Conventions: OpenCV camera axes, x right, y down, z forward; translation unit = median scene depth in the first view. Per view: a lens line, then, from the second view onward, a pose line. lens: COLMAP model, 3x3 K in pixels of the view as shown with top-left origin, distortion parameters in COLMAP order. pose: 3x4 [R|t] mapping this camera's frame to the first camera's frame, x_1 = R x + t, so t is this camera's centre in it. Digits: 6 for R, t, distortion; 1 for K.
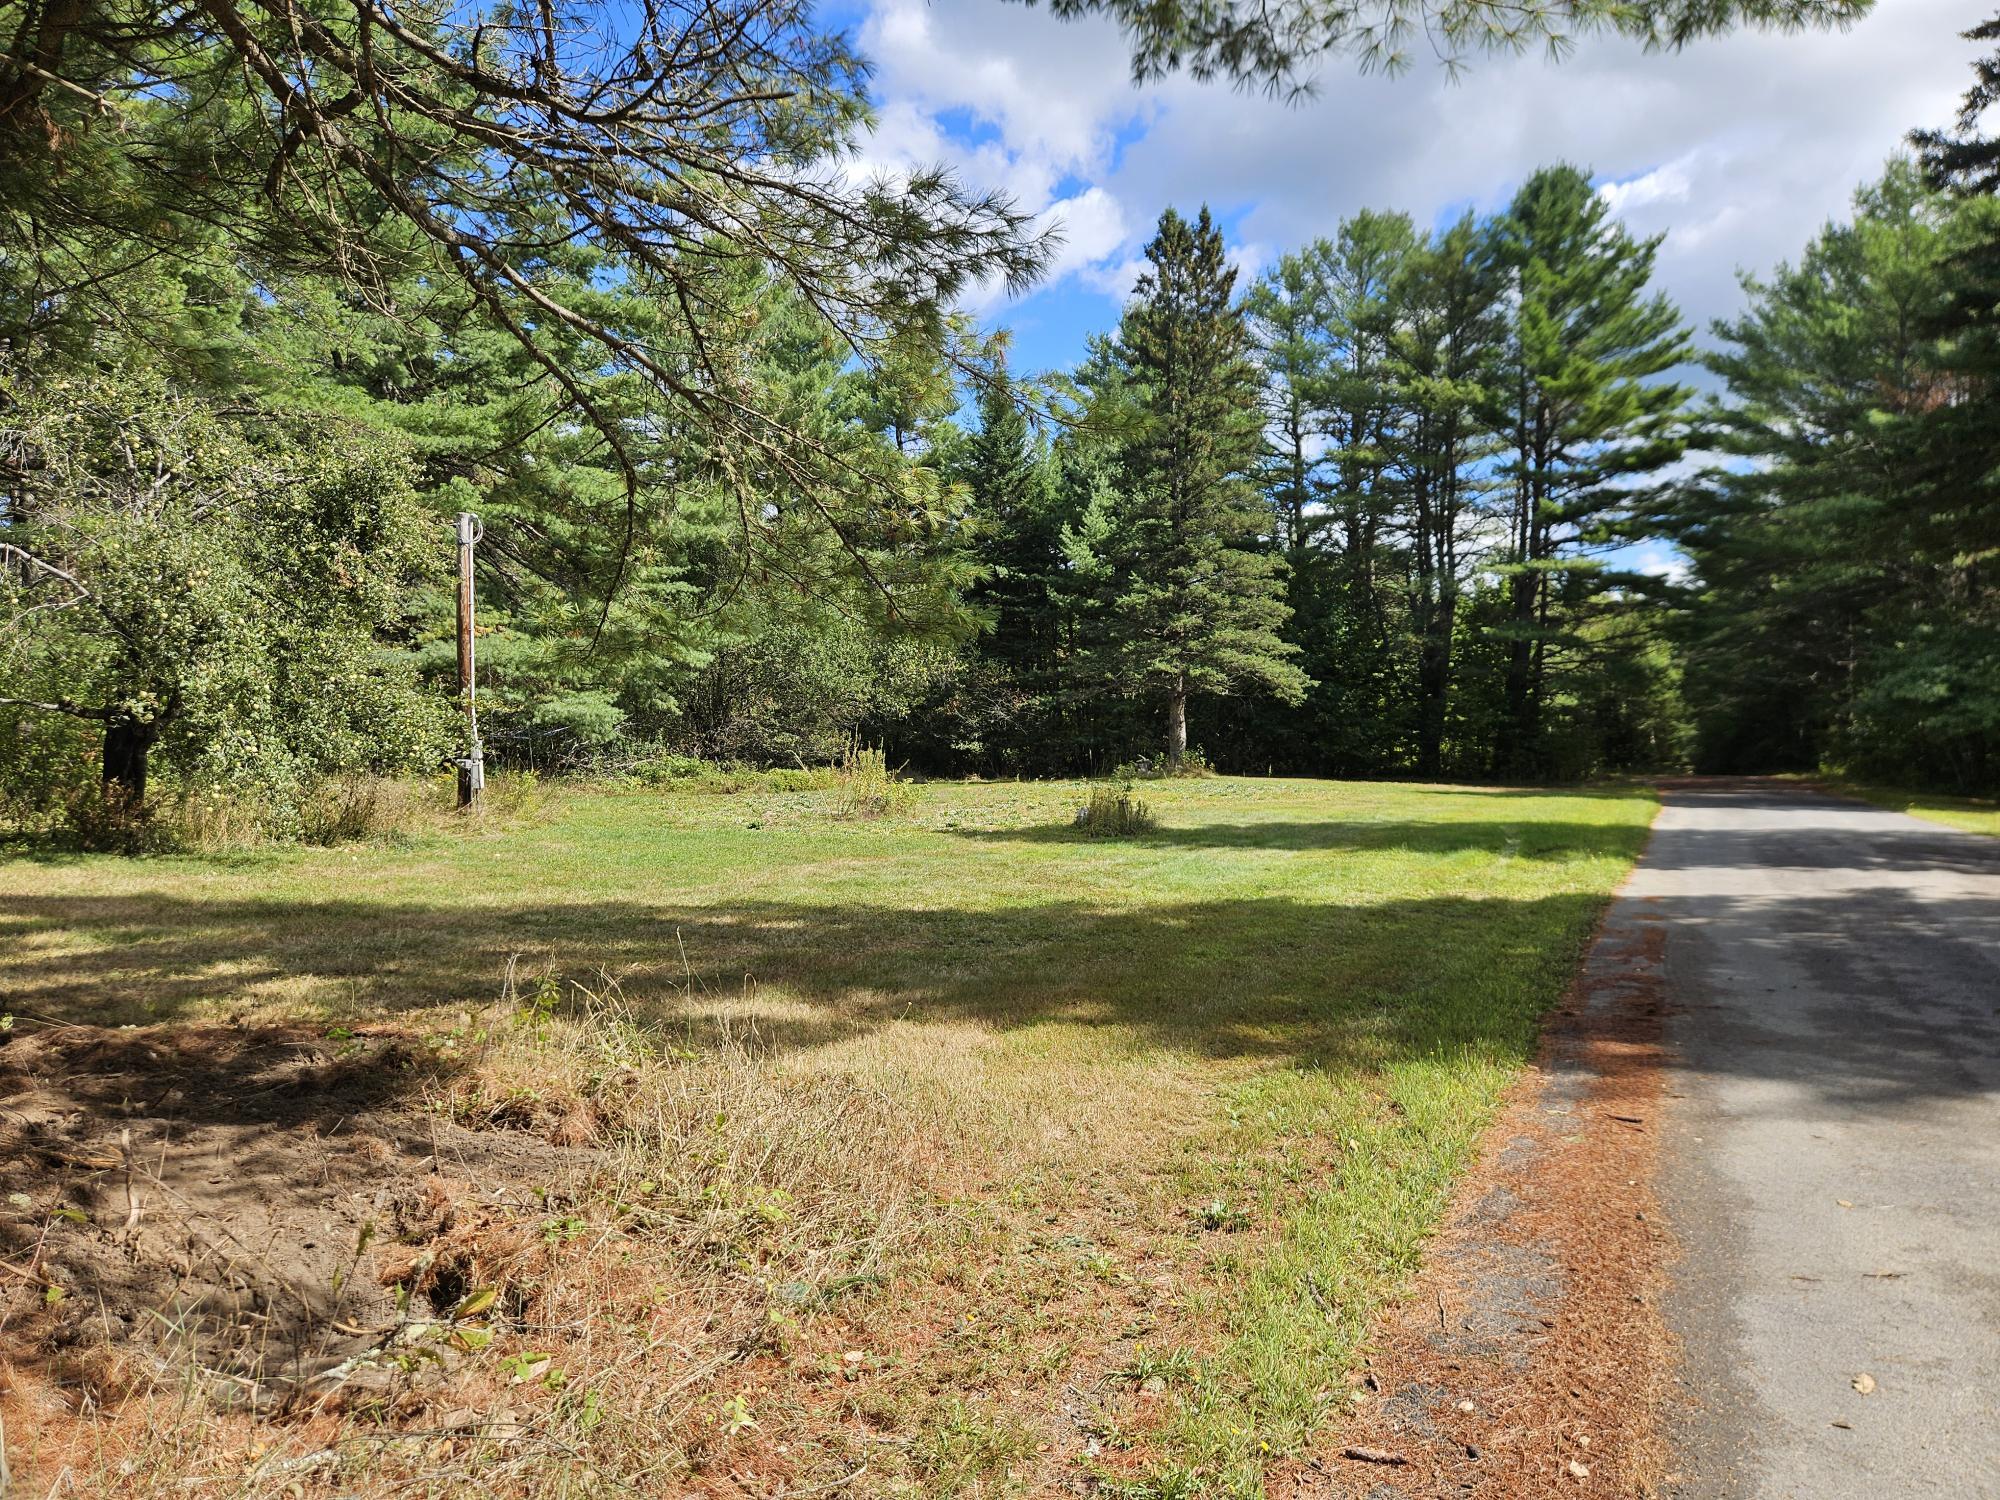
lens RADIAL K [[1400.0, 0, 911.5], [0, 1400.0, 747.2], [0, 0, 1]] dist [0.002359, -0.002779]
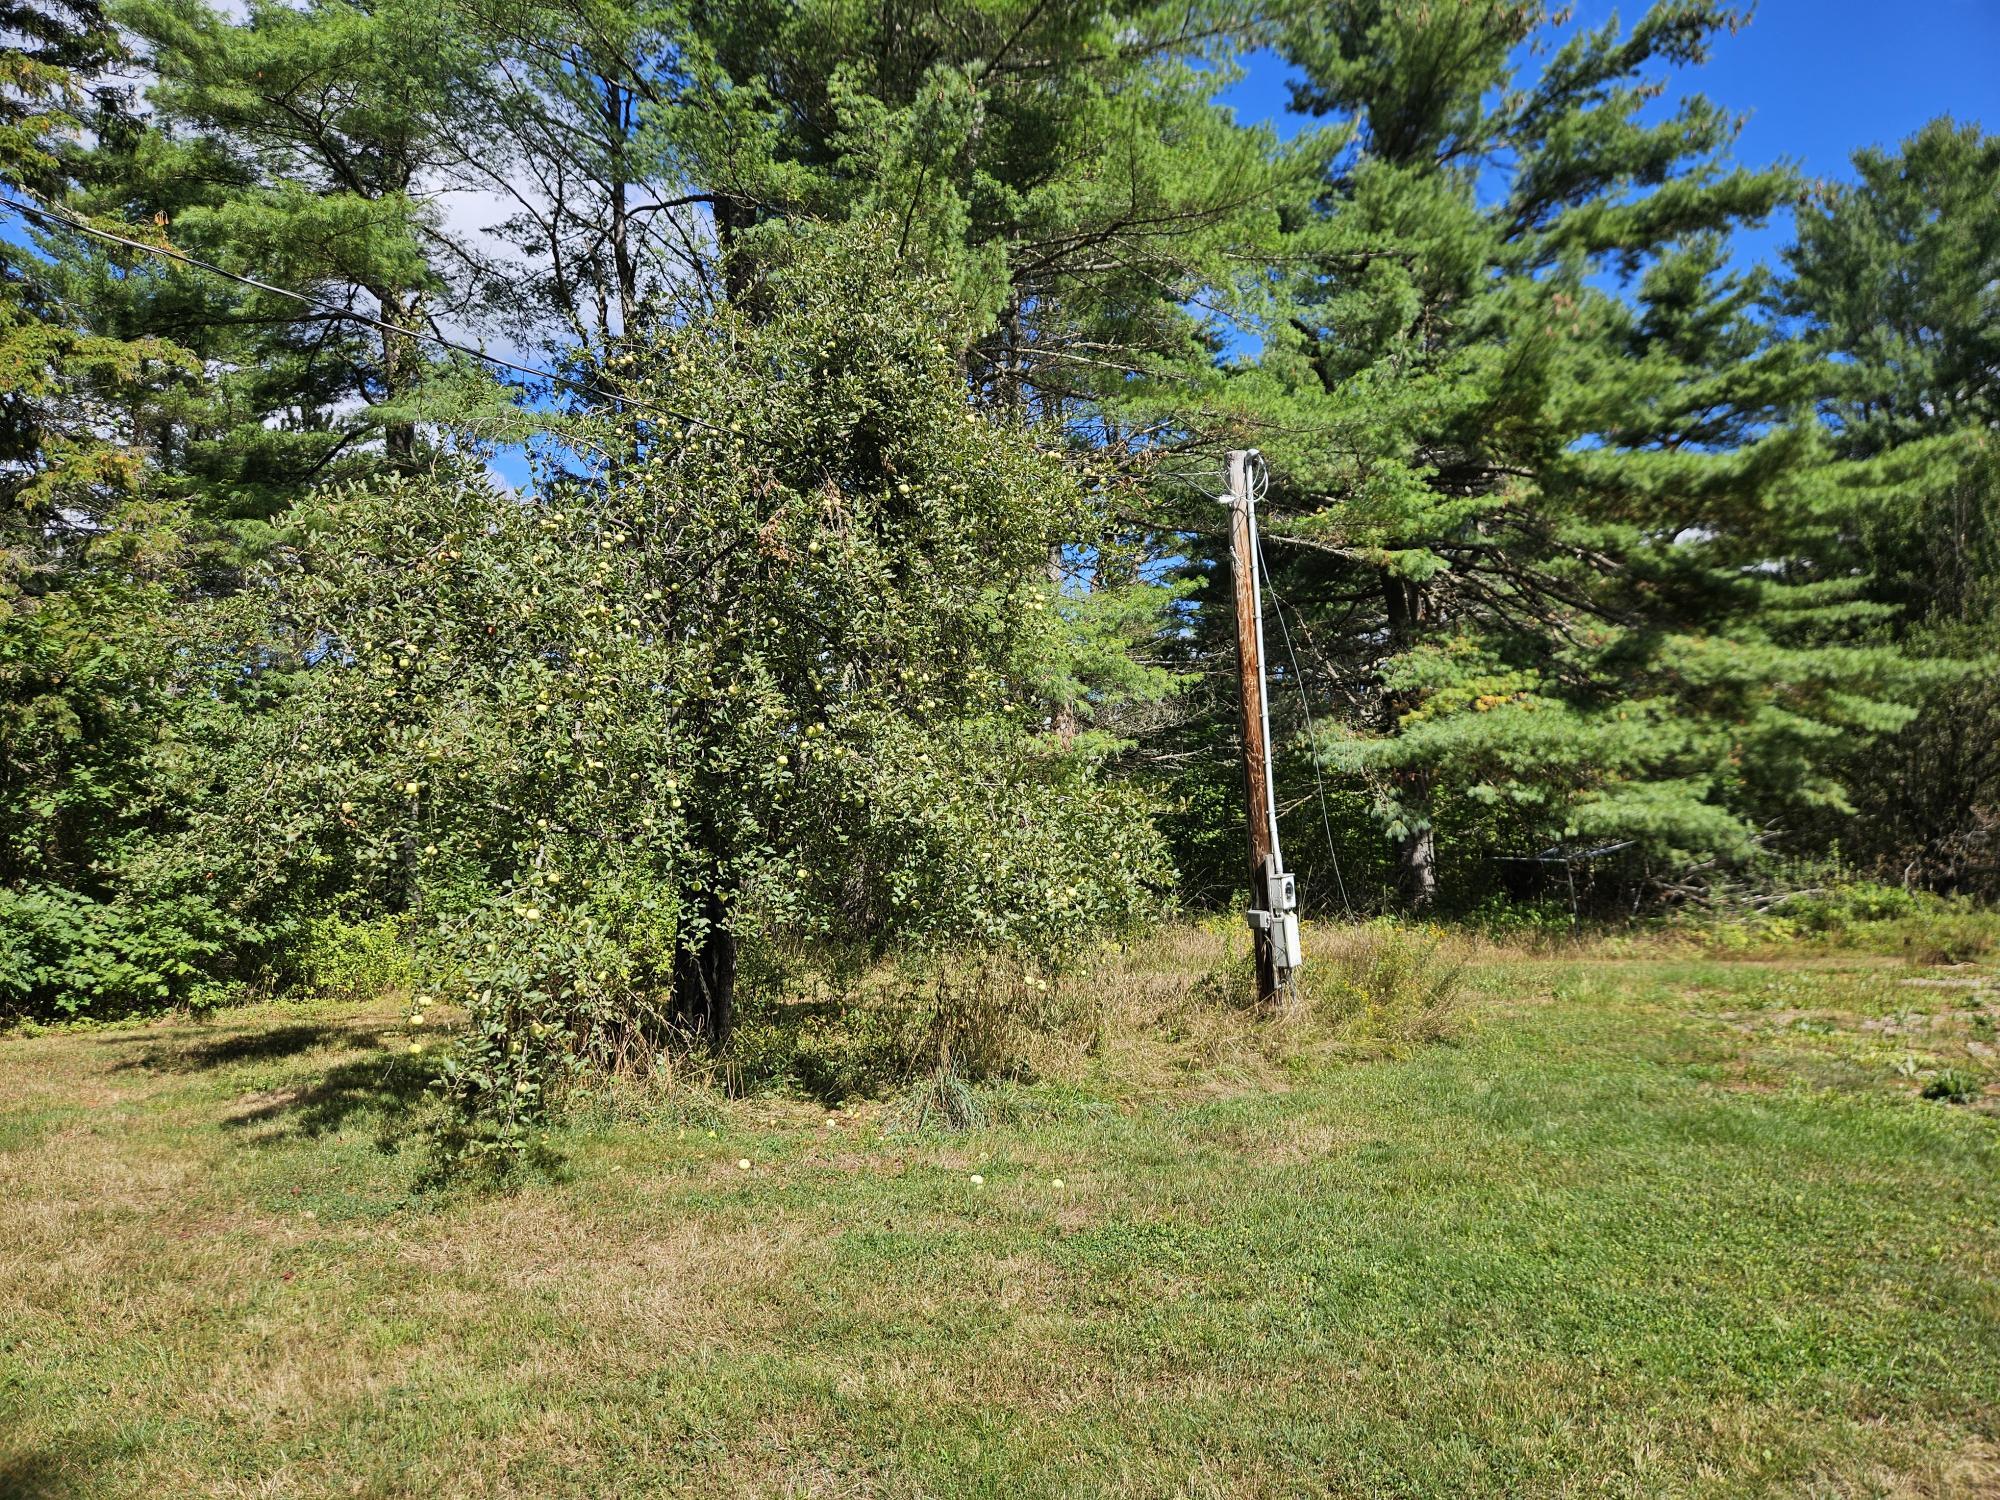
lens RADIAL K [[1400.0, 0, 911.5], [0, 1400.0, 747.2], [0, 0, 1]] dist [0.002359, -0.002779]
pose [[0.691505, -0.075679, -0.718396, -0.009360], [0.014255, 0.995733, -0.091173, -0.002152], [0.722231, 0.052806, 0.689634, 0.190517]]
